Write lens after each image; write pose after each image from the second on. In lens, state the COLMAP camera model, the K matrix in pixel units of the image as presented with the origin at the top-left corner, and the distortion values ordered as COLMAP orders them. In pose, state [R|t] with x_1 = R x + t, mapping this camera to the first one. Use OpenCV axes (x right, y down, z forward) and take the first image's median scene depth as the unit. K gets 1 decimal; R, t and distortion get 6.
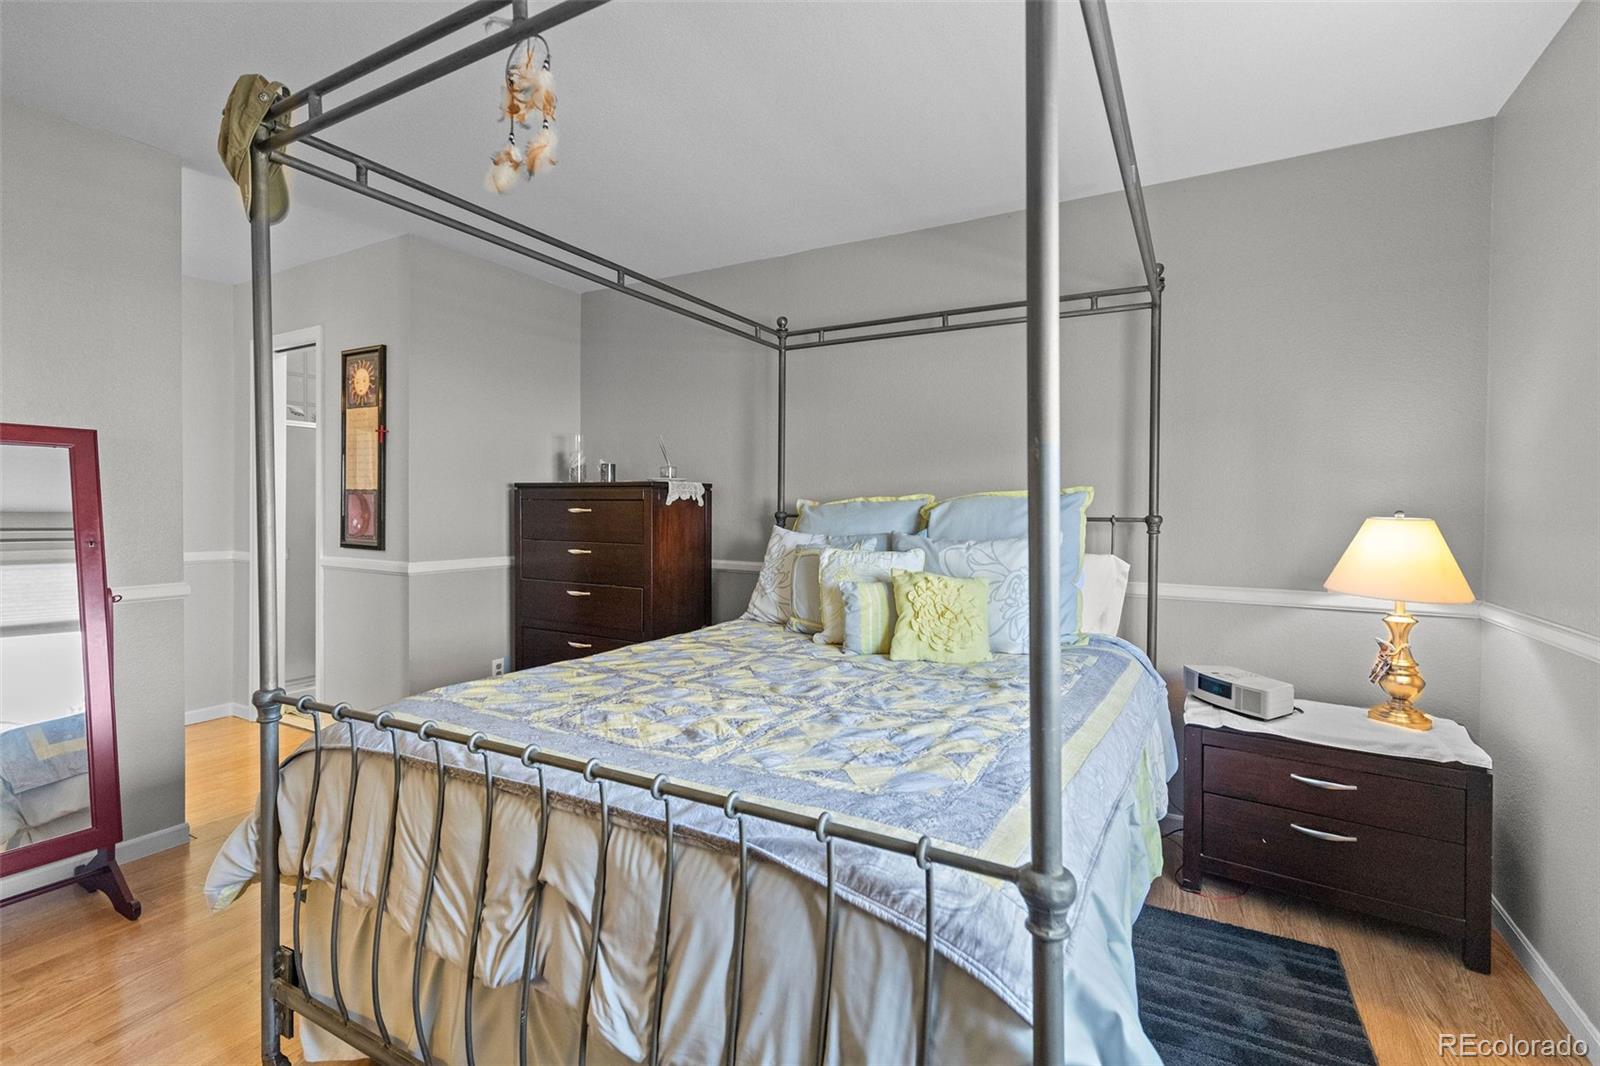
lens RADIAL K [[716.7, 0, 800.1], [0, 716.7, 500.9], [0, 0, 1]] dist [-0.000807, -0.000051]
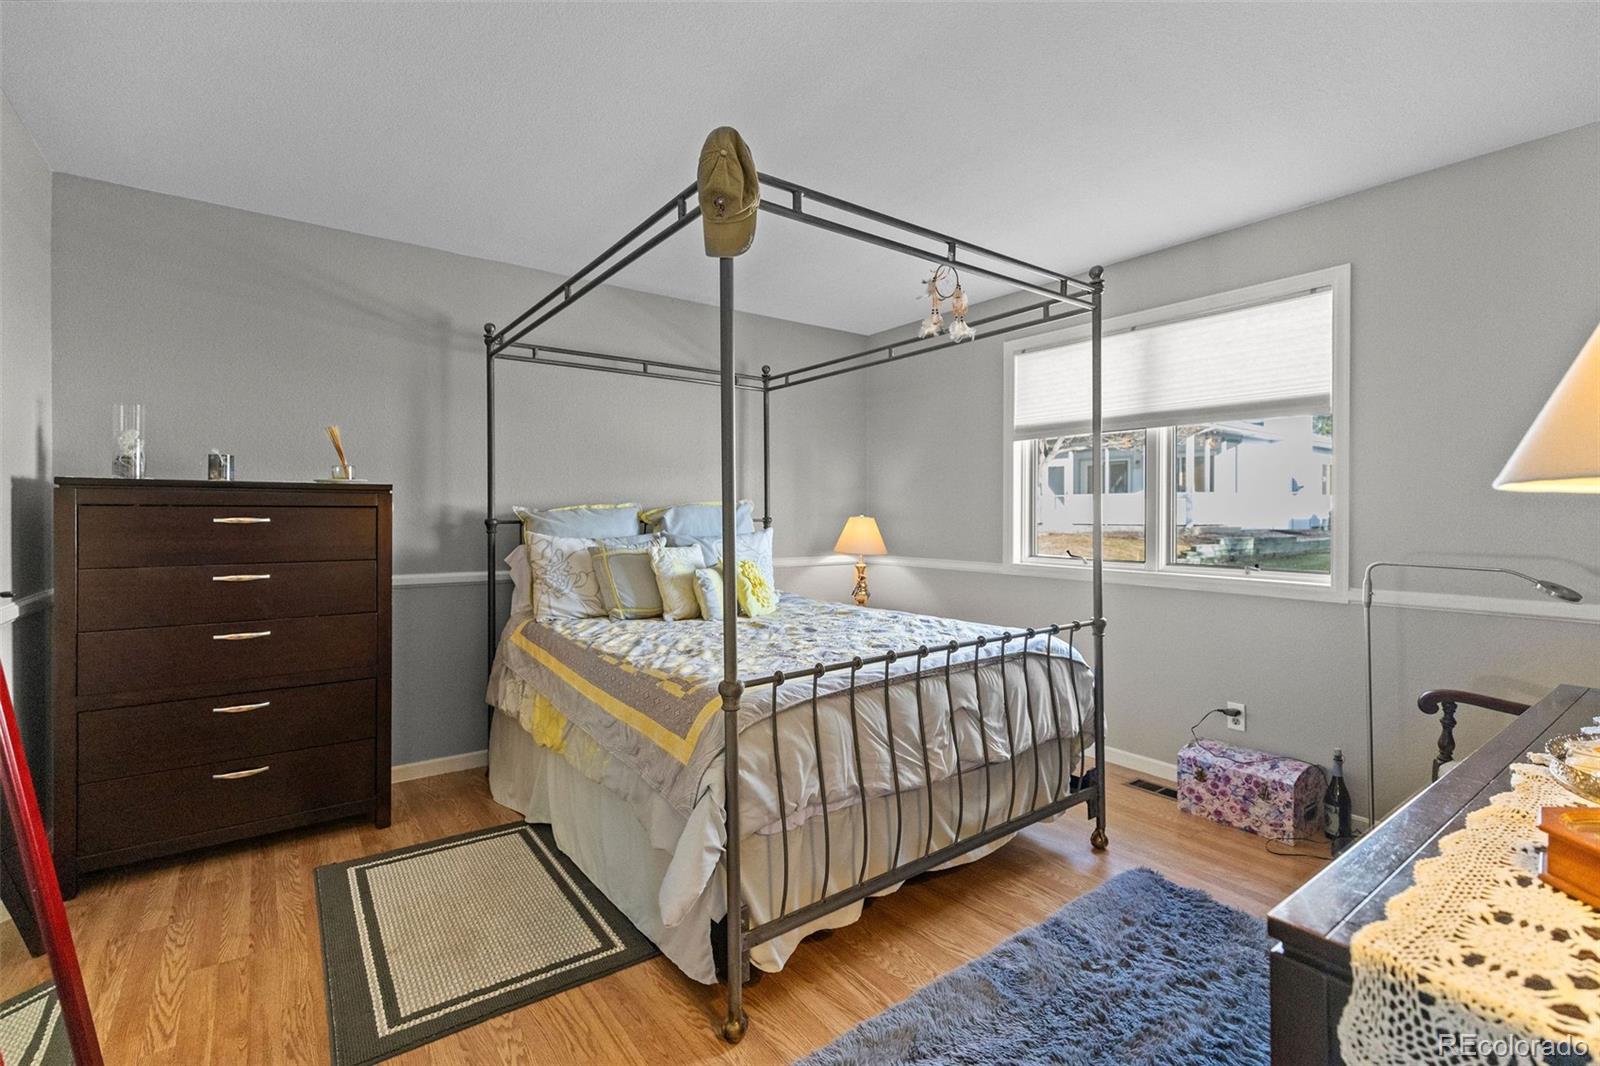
lens RADIAL K [[700.0, 0, 800.6], [0, 700.0, 512.6], [0, 0, 1]] dist [-0.000525, -0.000043]
pose [[0.403688, -0.003853, 0.914889, -0.865164], [-0.001671, 0.999986, 0.004948, 0.000816], [-0.914895, -0.003526, 0.403676, 0.251280]]
